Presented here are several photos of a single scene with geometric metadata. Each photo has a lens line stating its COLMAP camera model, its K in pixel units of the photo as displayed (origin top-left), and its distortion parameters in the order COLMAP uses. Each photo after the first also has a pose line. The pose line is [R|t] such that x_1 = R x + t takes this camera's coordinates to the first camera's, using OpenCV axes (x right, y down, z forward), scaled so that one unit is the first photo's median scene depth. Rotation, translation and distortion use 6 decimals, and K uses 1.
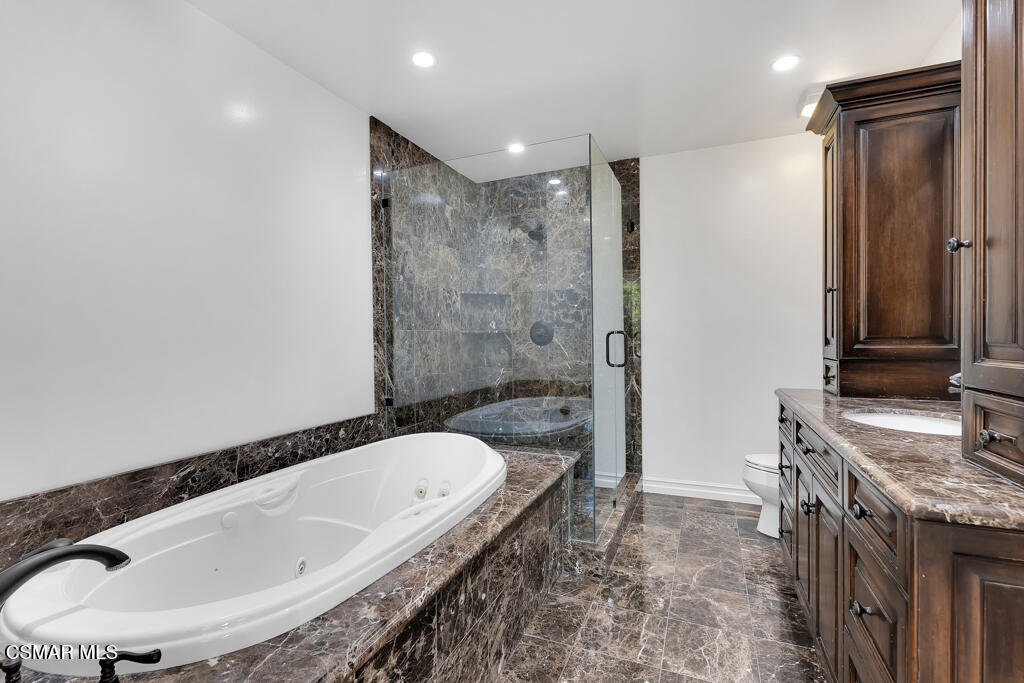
lens RADIAL K [[469.7, 0, 512.0], [0, 469.7, 341.5], [0, 0, 1]] dist [0.002256, -0.000213]
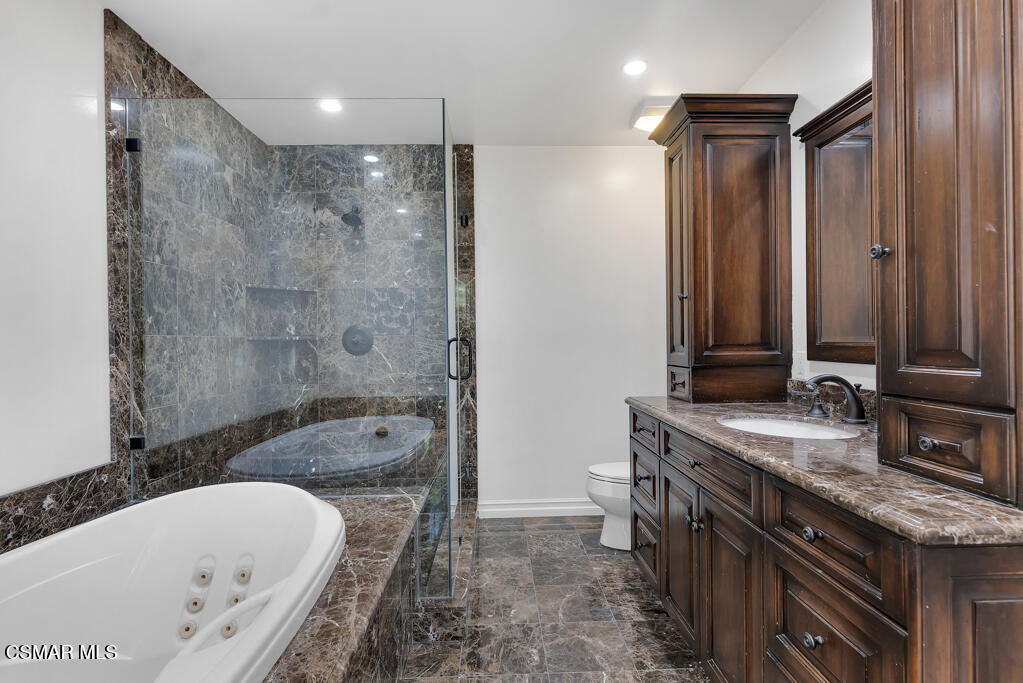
lens RADIAL K [[500.3, 0, 511.5], [0, 500.3, 341.5], [0, 0, 1]] dist [0.001623, -0.000365]
pose [[0.908562, 0.000372, 0.417749, -0.077737], [0.006381, 0.999871, -0.014769, -0.001533], [-0.417701, 0.016084, 0.908442, 0.135010]]
